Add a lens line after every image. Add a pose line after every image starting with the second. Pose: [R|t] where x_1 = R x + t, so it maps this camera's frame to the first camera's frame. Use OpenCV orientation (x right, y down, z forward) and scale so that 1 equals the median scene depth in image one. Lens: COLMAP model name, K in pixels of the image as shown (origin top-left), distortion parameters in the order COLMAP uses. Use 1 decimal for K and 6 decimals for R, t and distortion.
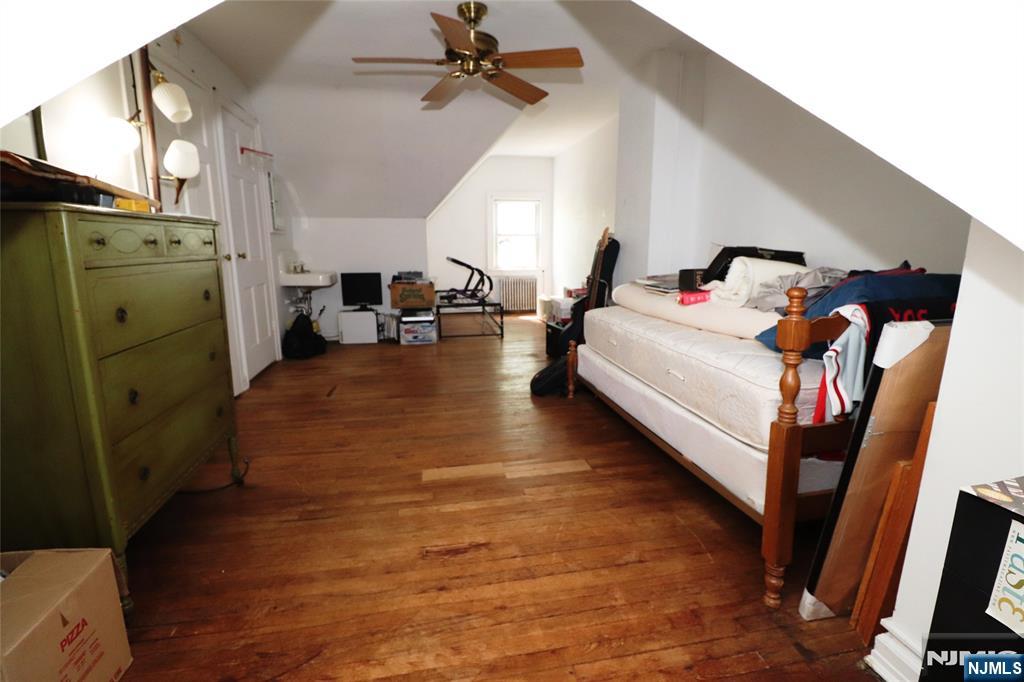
lens RADIAL K [[471.3, 0, 513.1], [0, 471.3, 336.8], [0, 0, 1]] dist [-0.012058, -0.000352]
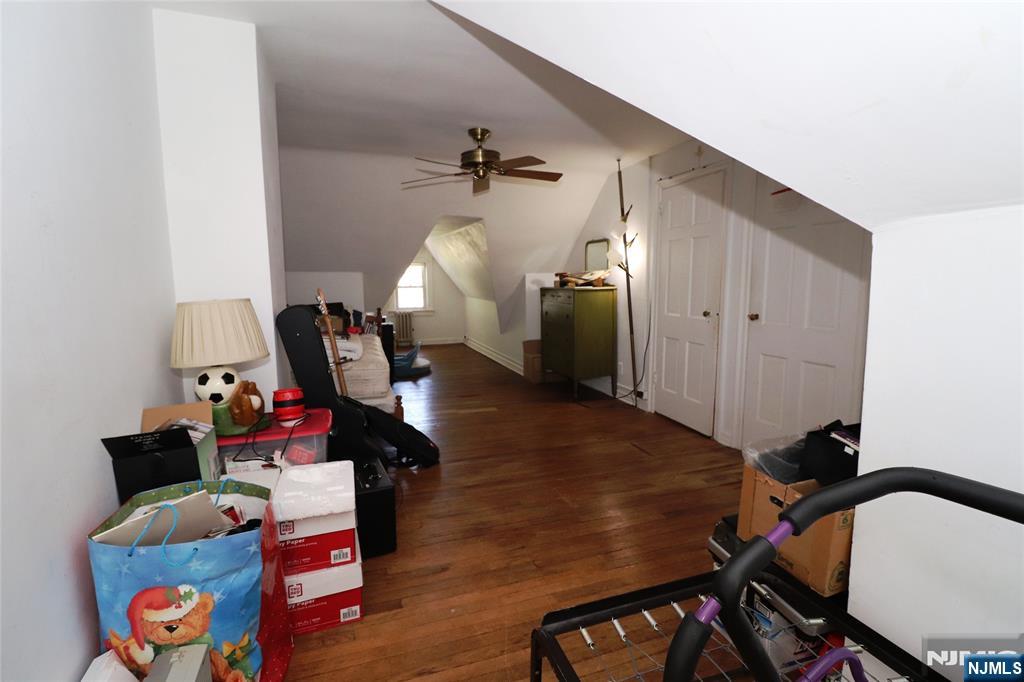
lens RADIAL K [[471.3, 0, 518.4], [0, 471.3, 341.3], [0, 0, 1]] dist [-0.012058, -0.000352]
pose [[-0.986121, 0.020828, -0.164716, 0.048072], [-0.031061, 0.951439, 0.306265, -0.598208], [0.163096, 0.307131, -0.937587, 2.723123]]
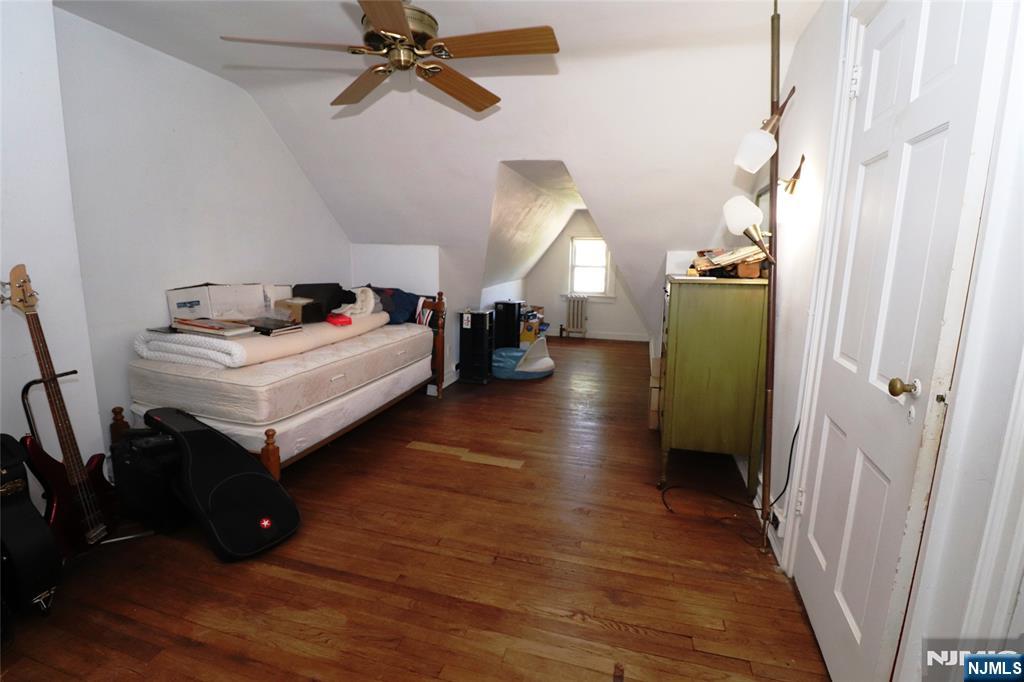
lens RADIAL K [[471.3, 0, 513.8], [0, 471.3, 339.2], [0, 0, 1]] dist [-0.012058, -0.000352]
pose [[-0.897646, -0.099264, 0.429393, -0.662909], [0.056282, 0.940508, 0.335076, -0.450173], [-0.437109, 0.324947, -0.838657, 1.886429]]
